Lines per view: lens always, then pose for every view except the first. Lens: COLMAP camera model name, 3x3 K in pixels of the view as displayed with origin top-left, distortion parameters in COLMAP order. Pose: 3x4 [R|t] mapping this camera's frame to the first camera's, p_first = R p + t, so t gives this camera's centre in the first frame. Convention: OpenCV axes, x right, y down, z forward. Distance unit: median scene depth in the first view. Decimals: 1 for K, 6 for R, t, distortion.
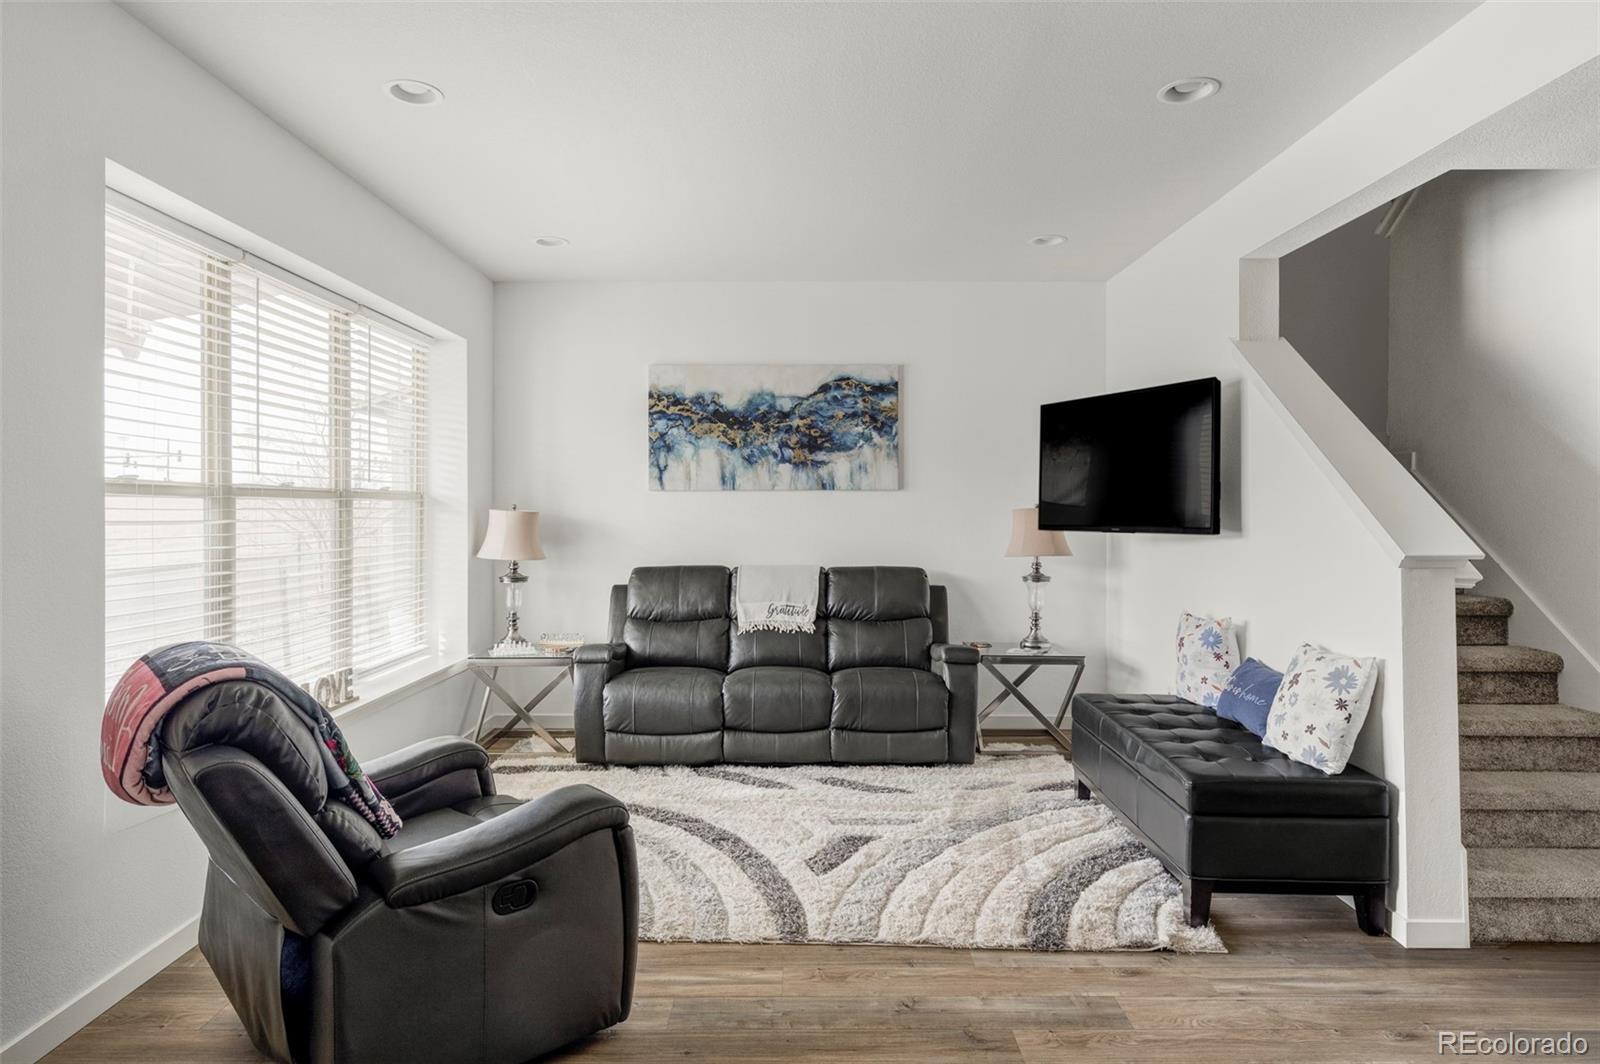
lens RADIAL K [[930.2, 0, 801.5], [0, 930.2, 505.8], [0, 0, 1]] dist [0.000763, 0.001627]
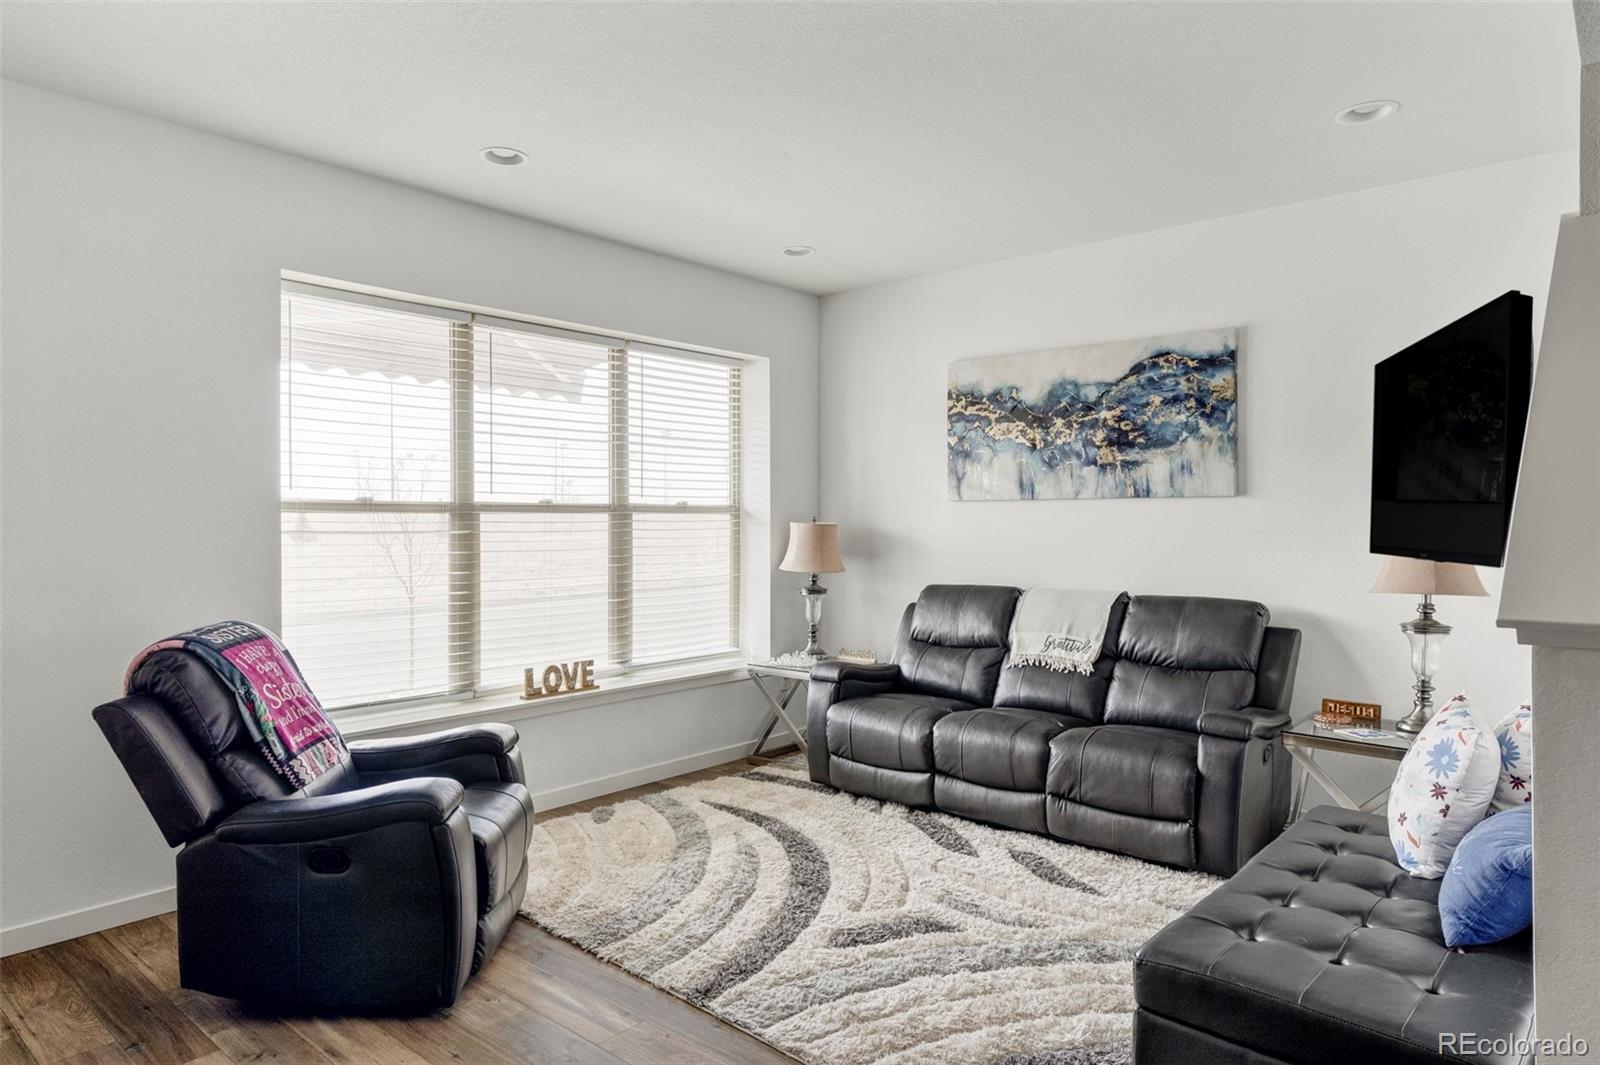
lens RADIAL K [[978.9, 0, 800.0], [0, 978.9, 532.5], [0, 0, 1]] dist [-0.002220, -0.002341]
pose [[0.754580, 0.008448, -0.656153, 0.375629], [0.002094, 0.999881, 0.015281, -0.000786], [0.656204, -0.012904, 0.754473, 0.194380]]
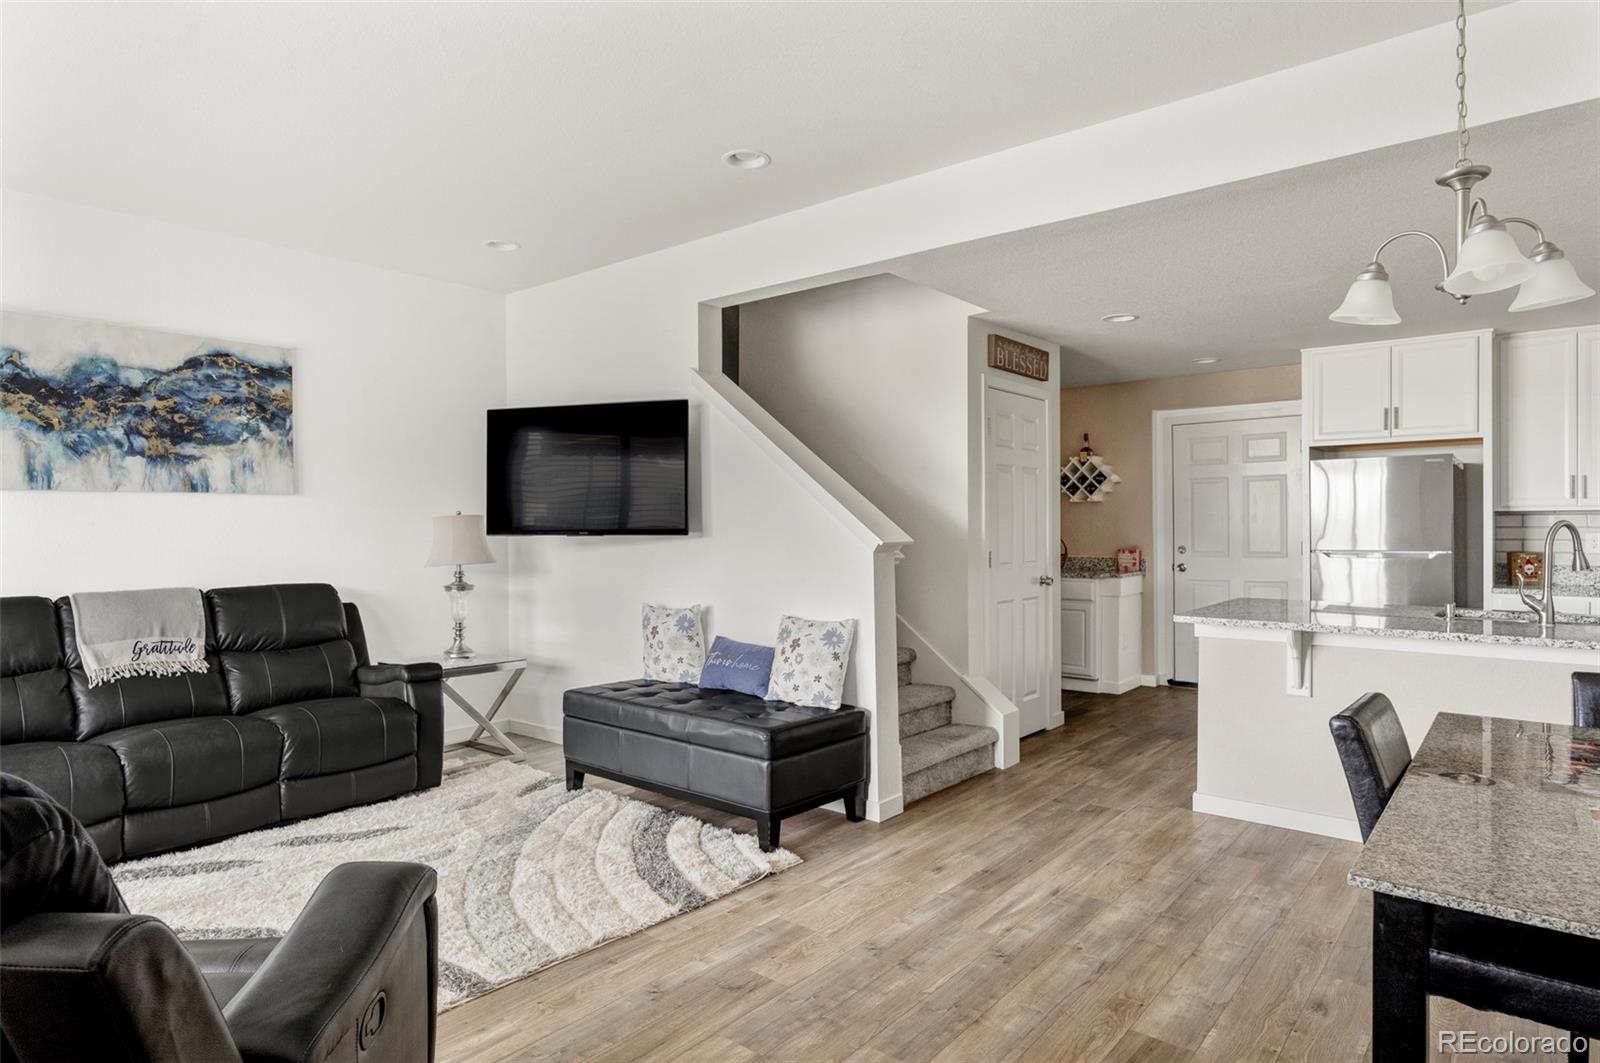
lens RADIAL K [[919.3, 0, 800.0], [0, 919.3, 531.5], [0, 0, 1]] dist [-0.002125, 0.000265]
pose [[0.637254, -0.010767, 0.770579, -0.263555], [0.005625, 0.999941, 0.009320, 0.012493], [-0.770634, -0.001605, 0.637276, 0.114238]]
